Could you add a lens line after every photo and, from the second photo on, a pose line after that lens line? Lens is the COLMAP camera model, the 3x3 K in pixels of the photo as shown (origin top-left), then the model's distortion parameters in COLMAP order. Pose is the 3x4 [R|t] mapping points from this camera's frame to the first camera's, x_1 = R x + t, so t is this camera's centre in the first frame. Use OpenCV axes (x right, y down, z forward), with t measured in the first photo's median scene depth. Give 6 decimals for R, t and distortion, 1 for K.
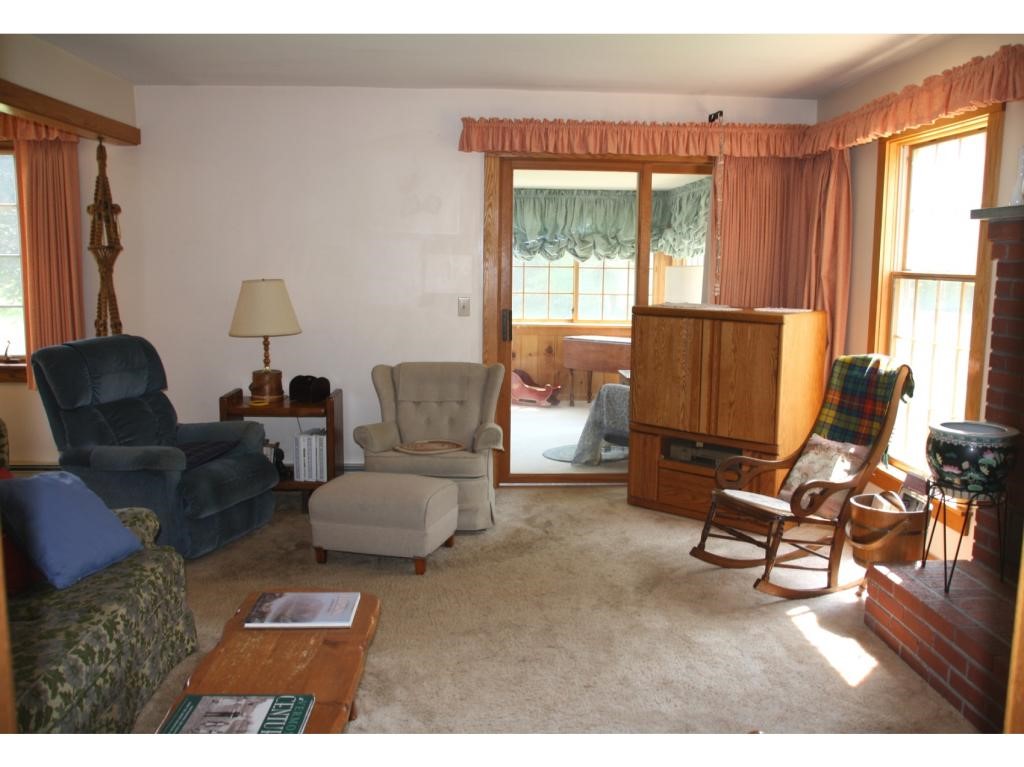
lens RADIAL K [[906.8, 0, 525.8], [0, 906.8, 381.4], [0, 0, 1]] dist [0.004540, -0.002303]
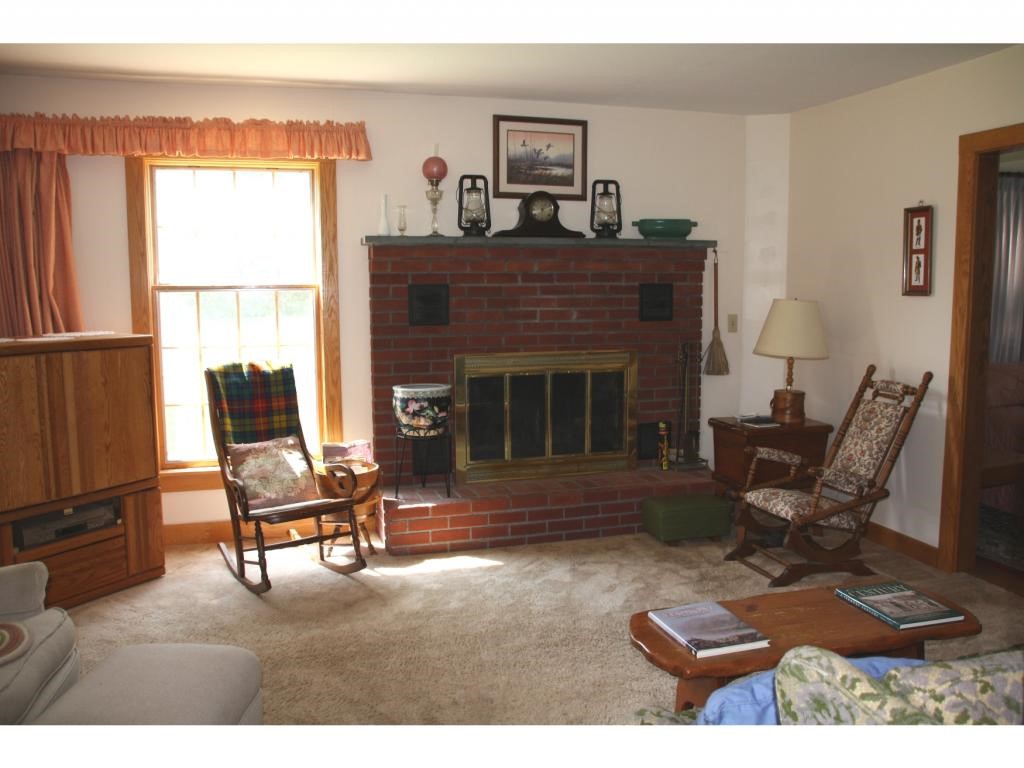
lens RADIAL K [[906.8, 0, 525.8], [0, 906.8, 381.9], [0, 0, 1]] dist [0.004540, -0.002303]
pose [[-0.241750, -0.130255, 0.961556, -0.729387], [0.118441, 0.979578, 0.162474, -0.136522], [-0.963083, 0.153165, -0.221386, 0.874958]]
